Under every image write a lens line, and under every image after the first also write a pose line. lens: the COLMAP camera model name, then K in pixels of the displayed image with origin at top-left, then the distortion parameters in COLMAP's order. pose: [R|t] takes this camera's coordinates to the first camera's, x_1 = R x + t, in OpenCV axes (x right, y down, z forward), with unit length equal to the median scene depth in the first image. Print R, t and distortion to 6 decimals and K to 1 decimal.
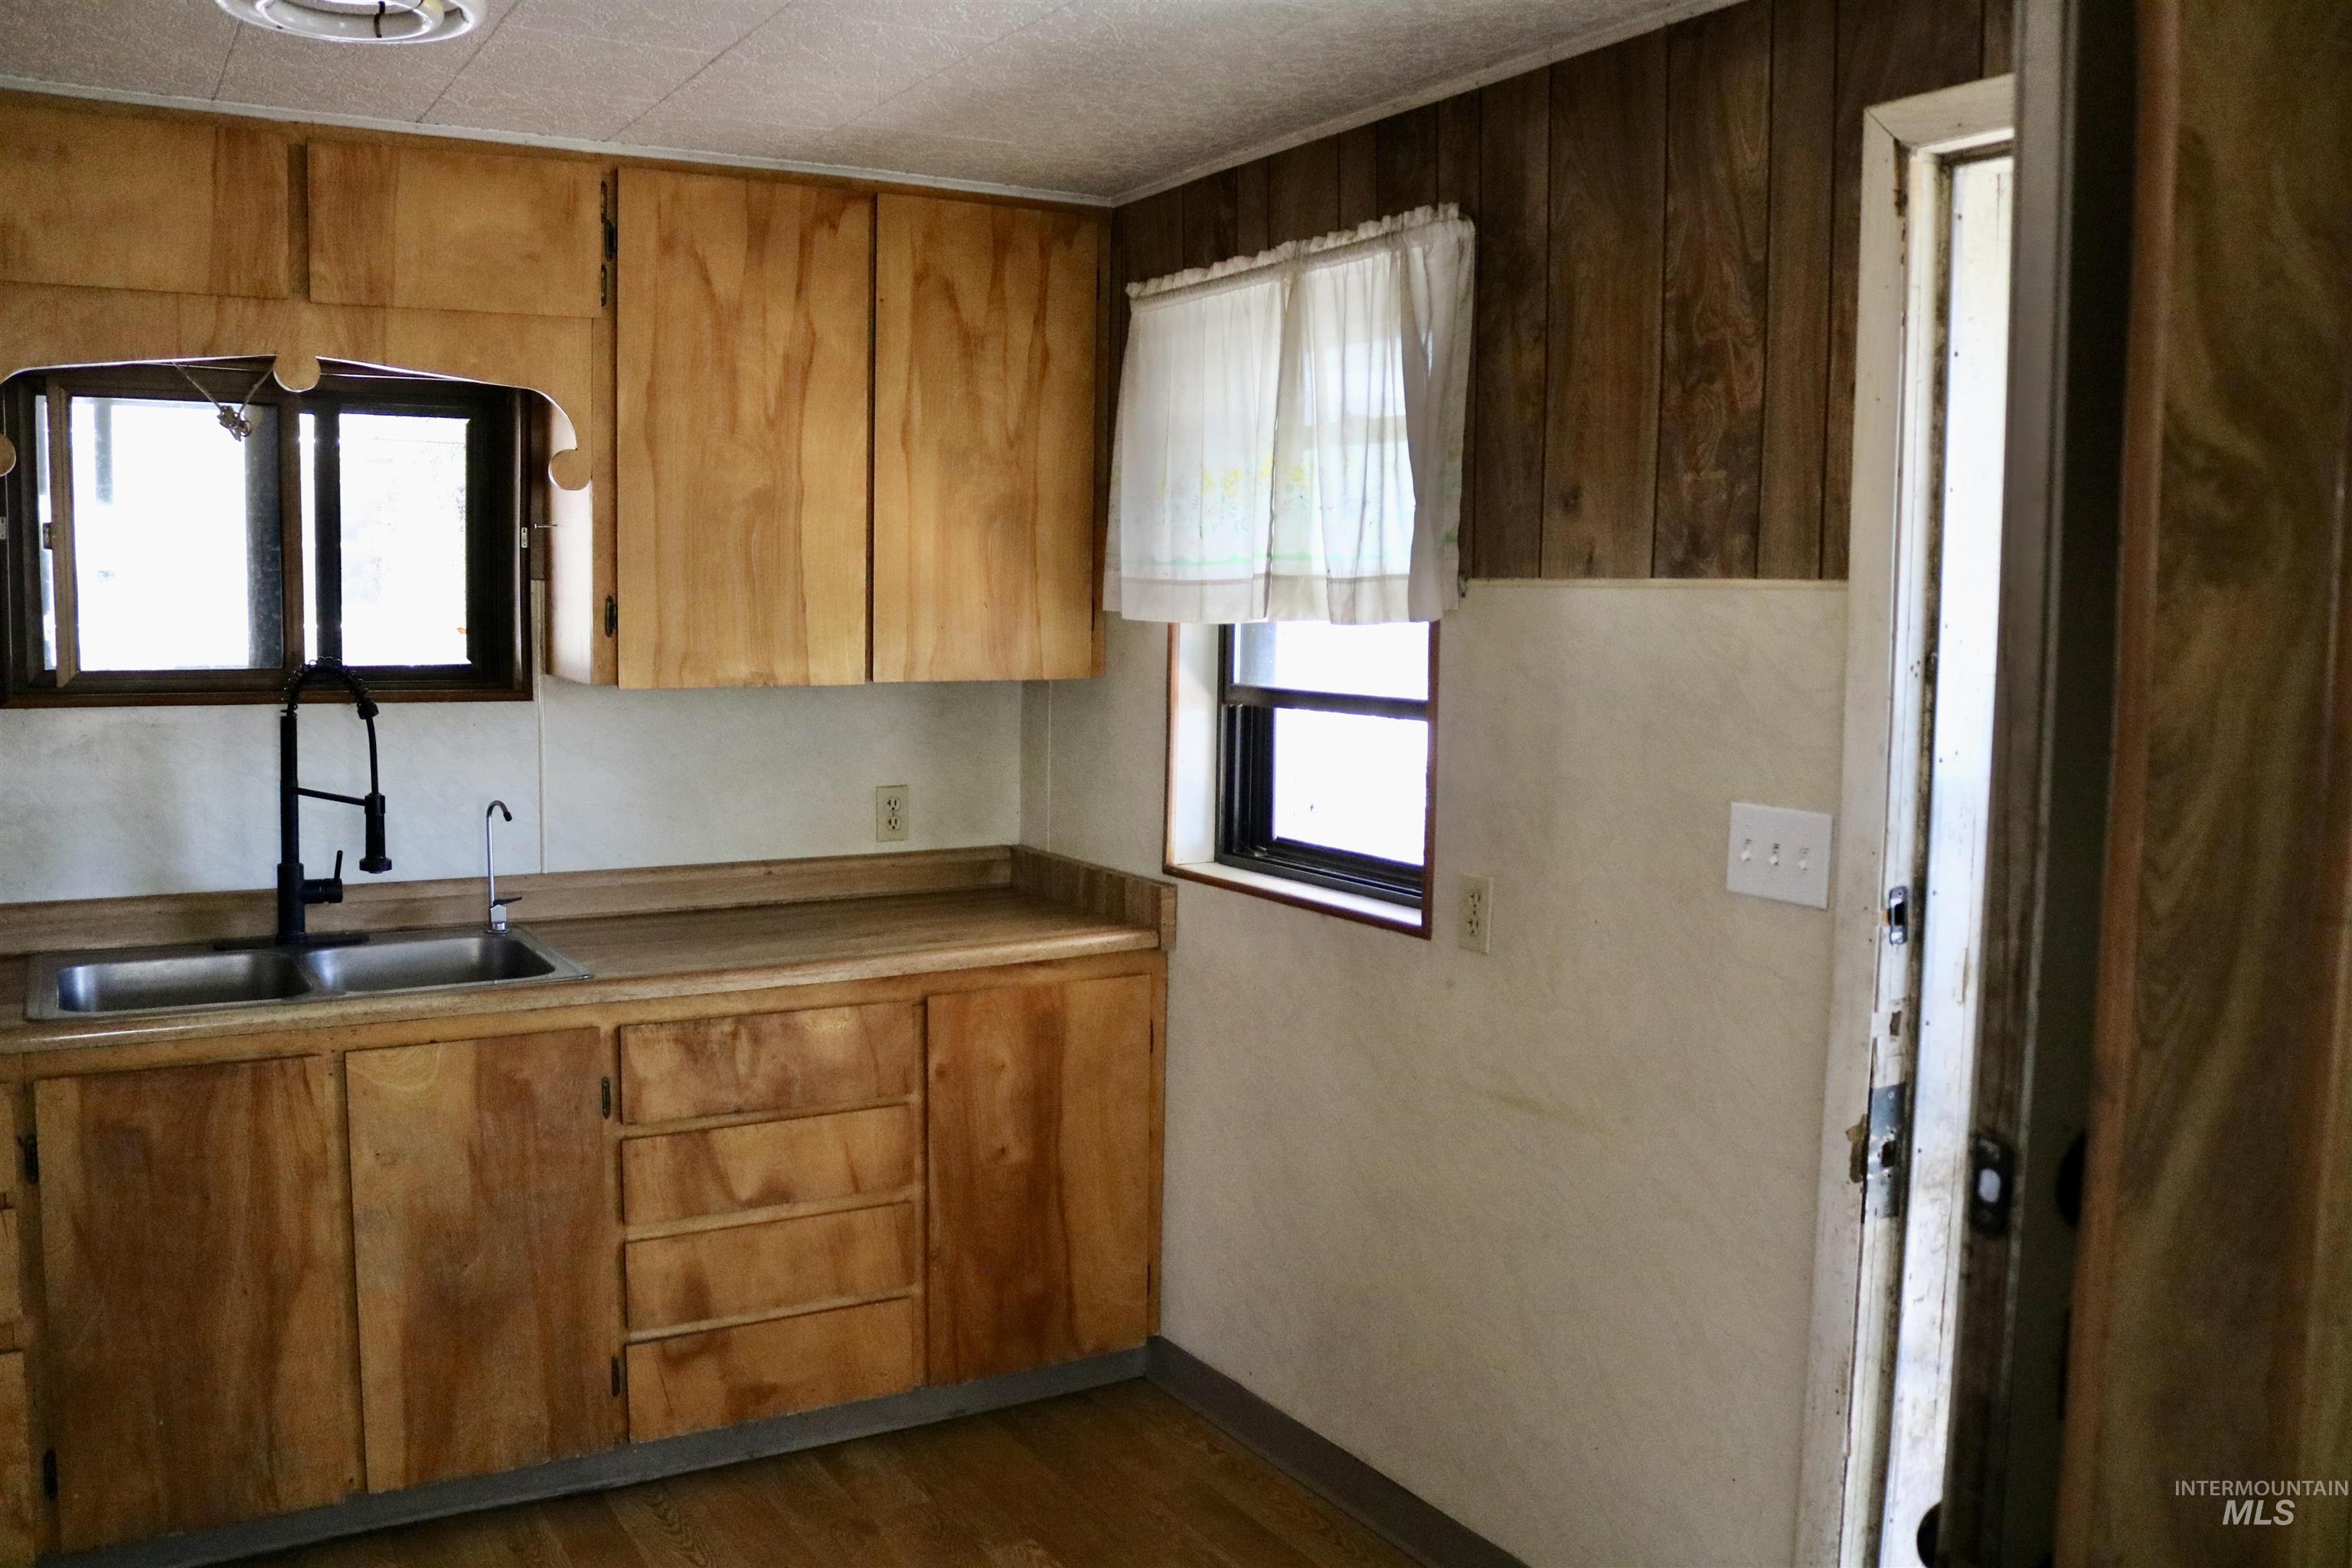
lens RADIAL K [[1985.0, 0, 1165.6], [0, 1985.0, 792.9], [0, 0, 1]] dist [-0.155153, 0.127331]
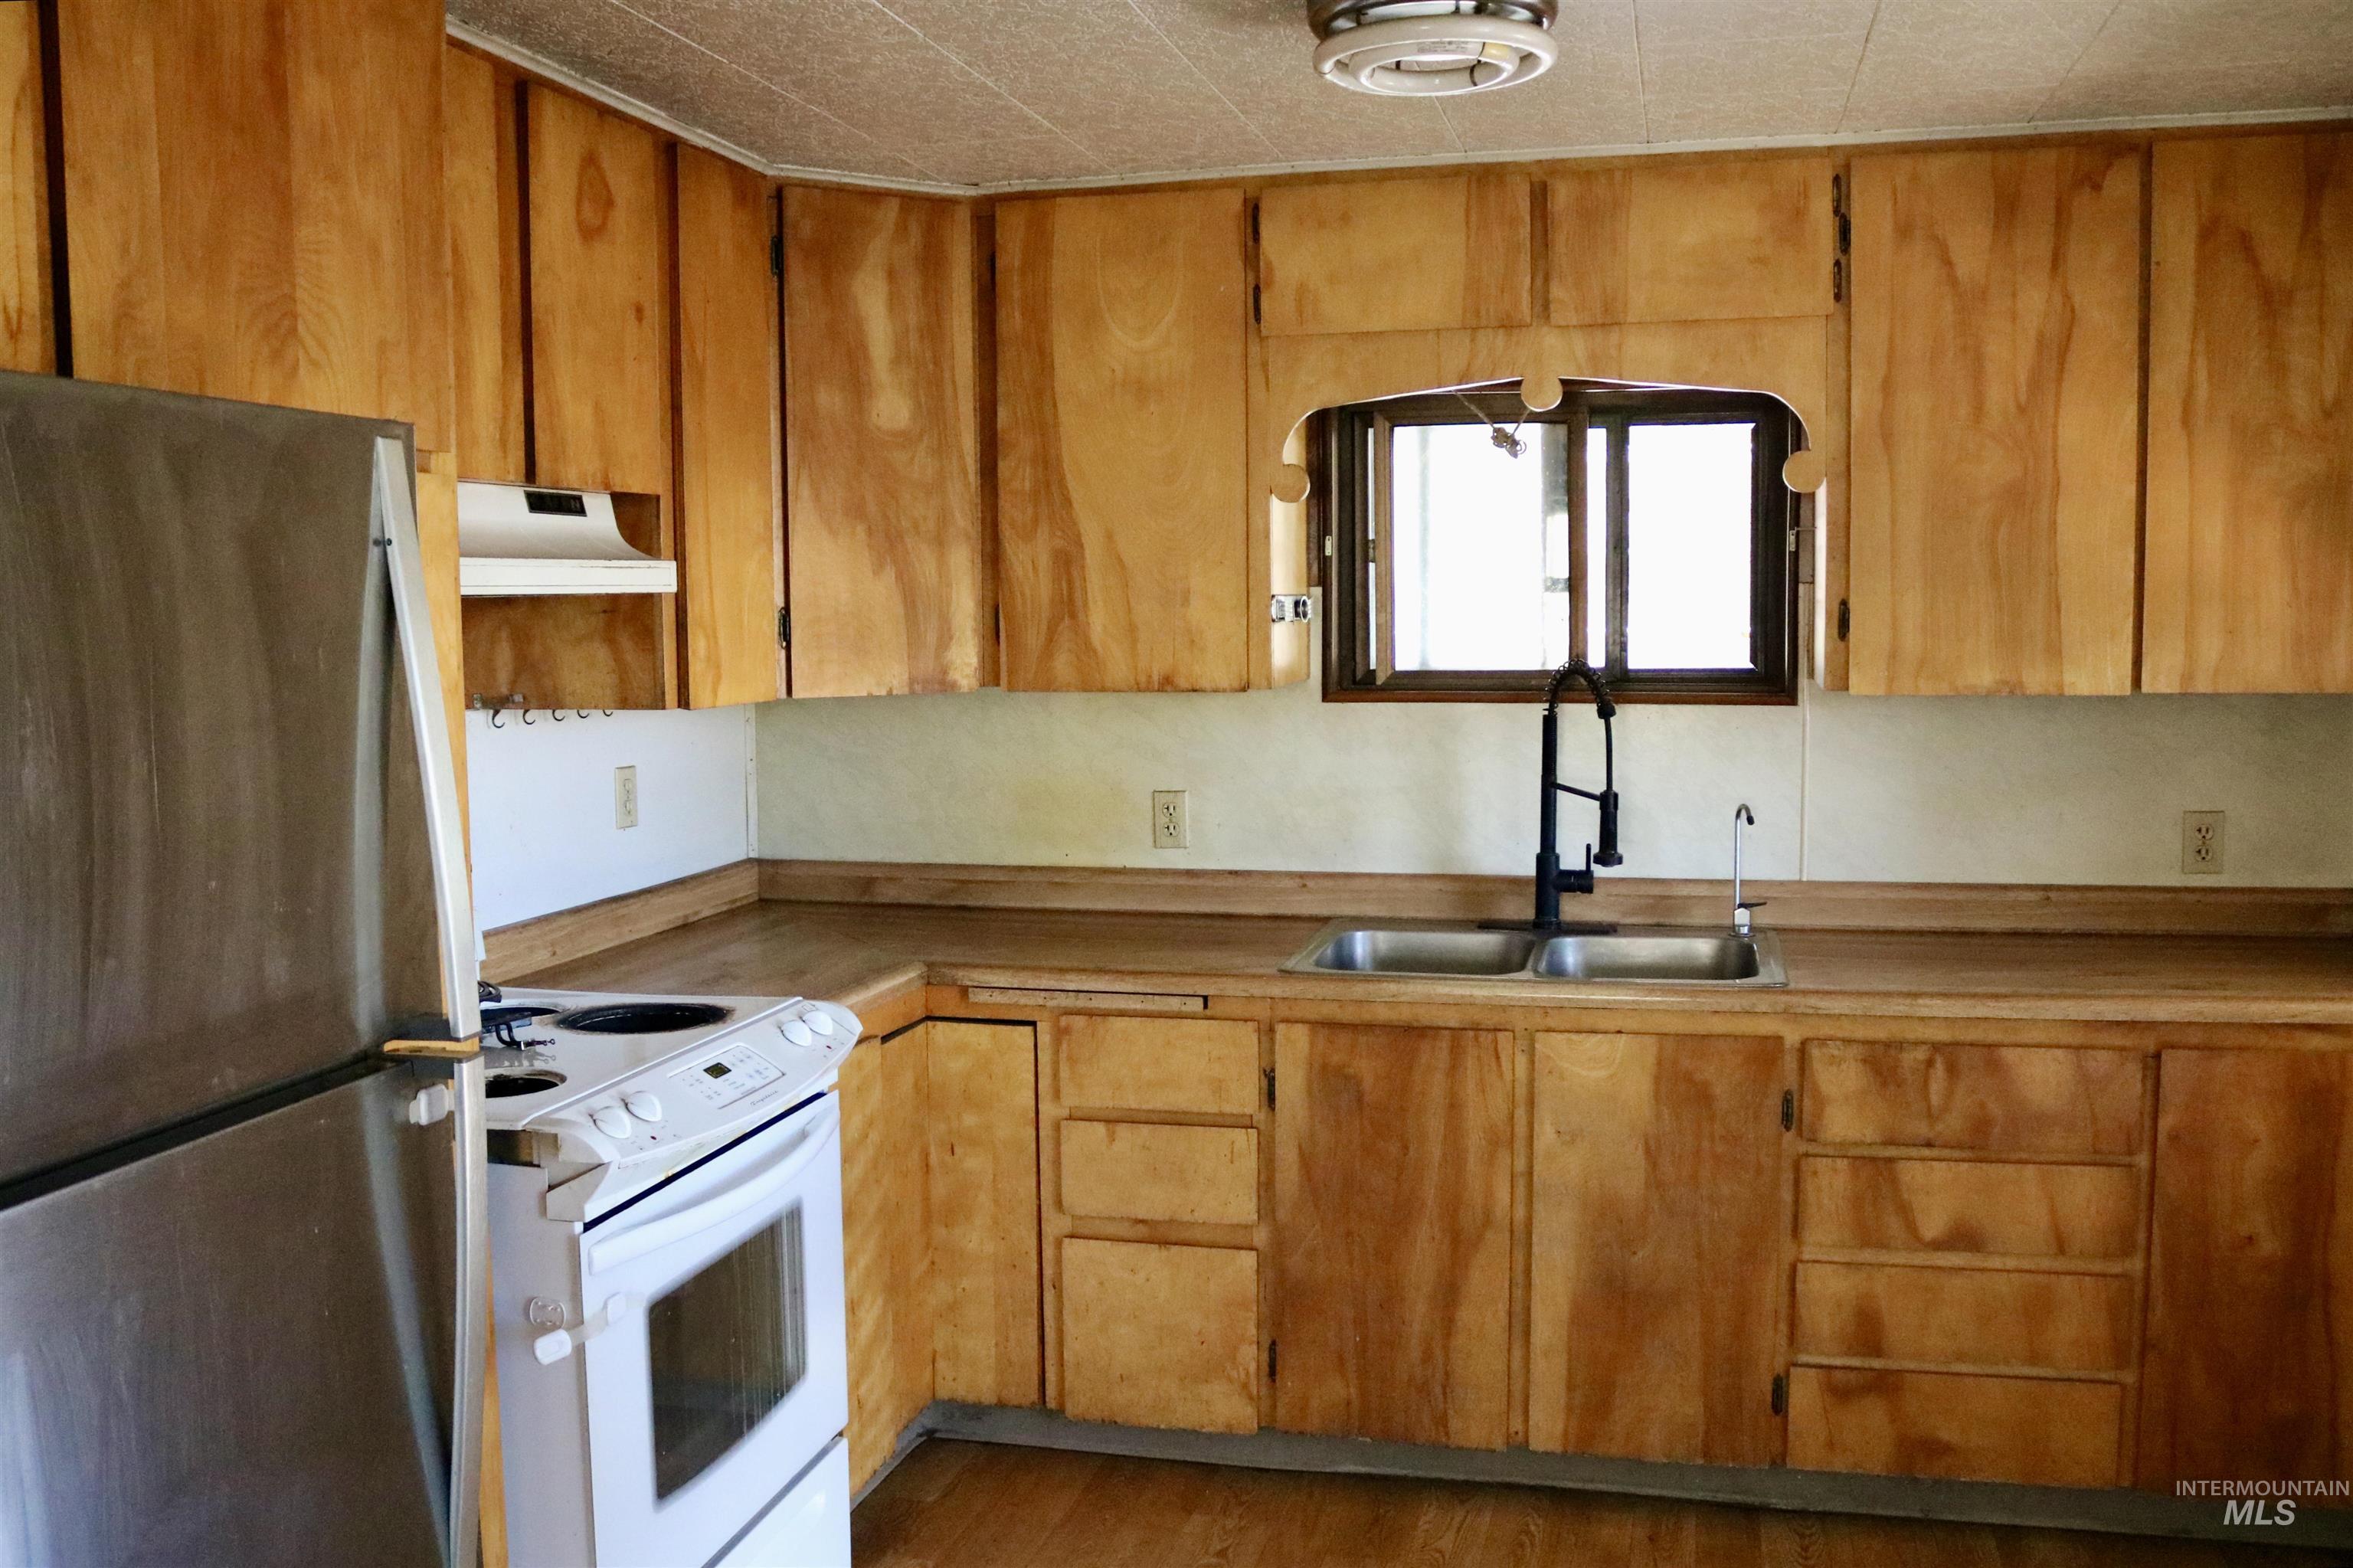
lens RADIAL K [[1985.9, 0, 1166.1], [0, 1985.9, 792.9], [0, 0, 1]] dist [-0.155153, 0.127331]
pose [[0.708620, 0.043577, -0.704243, 0.168238], [-0.048594, 0.998735, 0.012904, -0.000435], [0.703915, 0.025078, 0.709842, 0.079004]]
